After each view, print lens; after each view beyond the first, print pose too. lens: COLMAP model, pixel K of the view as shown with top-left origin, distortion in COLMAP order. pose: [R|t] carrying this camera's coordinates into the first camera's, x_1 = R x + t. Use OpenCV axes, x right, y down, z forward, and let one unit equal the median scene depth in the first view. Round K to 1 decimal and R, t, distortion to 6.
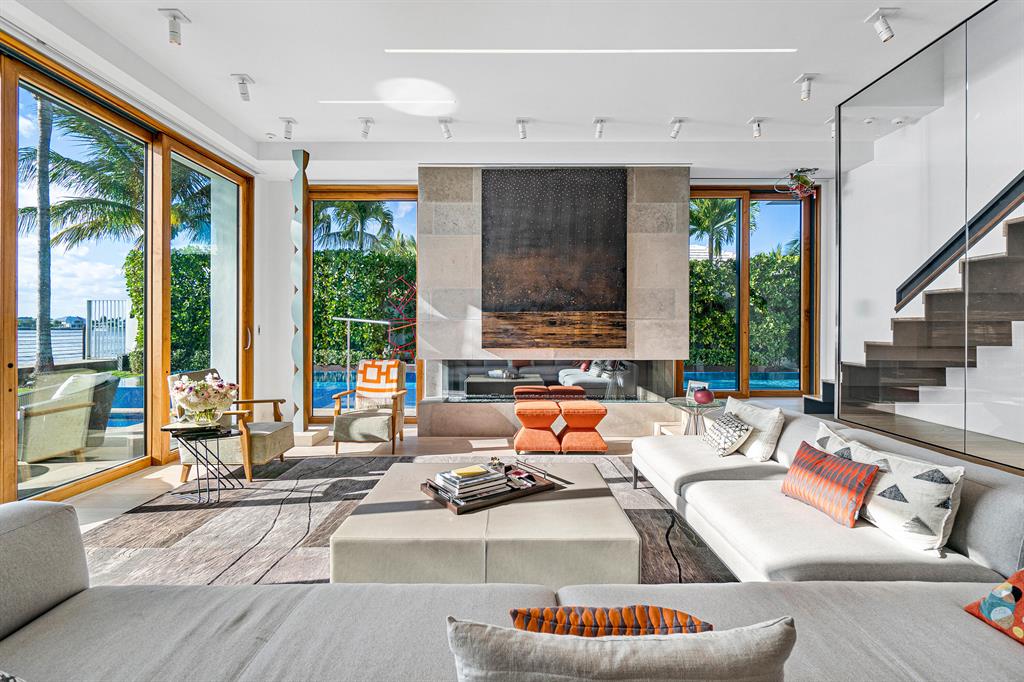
lens RADIAL K [[453.6, 0, 510.6], [0, 453.6, 332.0], [0, 0, 1]] dist [0.004027, -0.000151]
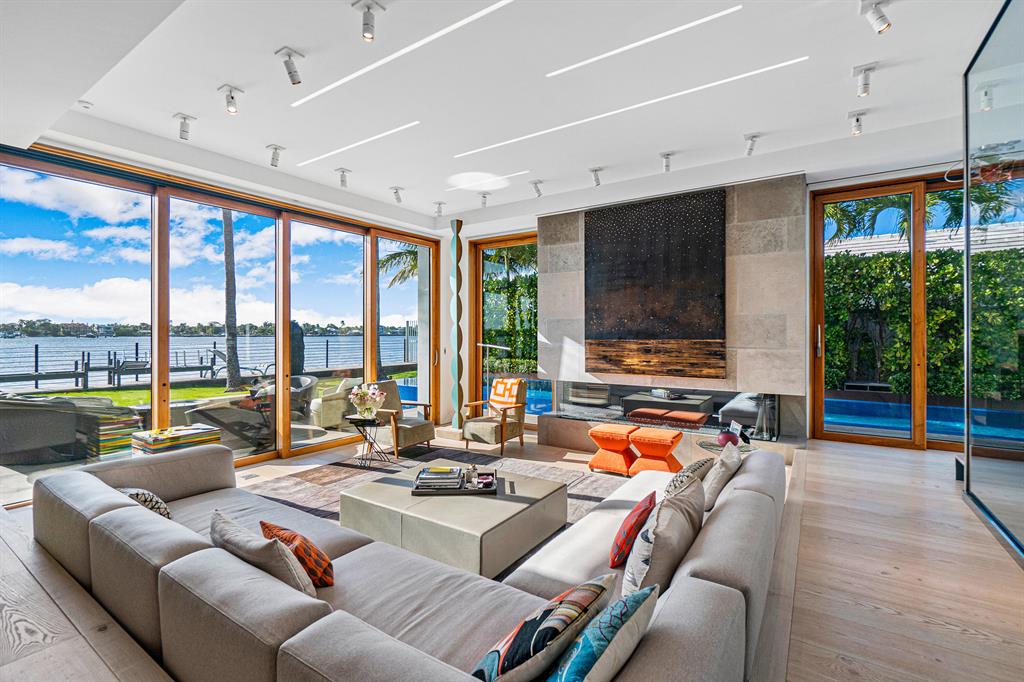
lens RADIAL K [[453.6, 0, 517.2], [0, 453.6, 339.8], [0, 0, 1]] dist [0.004027, -0.000151]
pose [[0.837336, 0.004579, -0.546669, 0.408725], [-0.001929, 0.999983, 0.005422, -0.049761], [0.546685, -0.003486, 0.837331, -0.025799]]
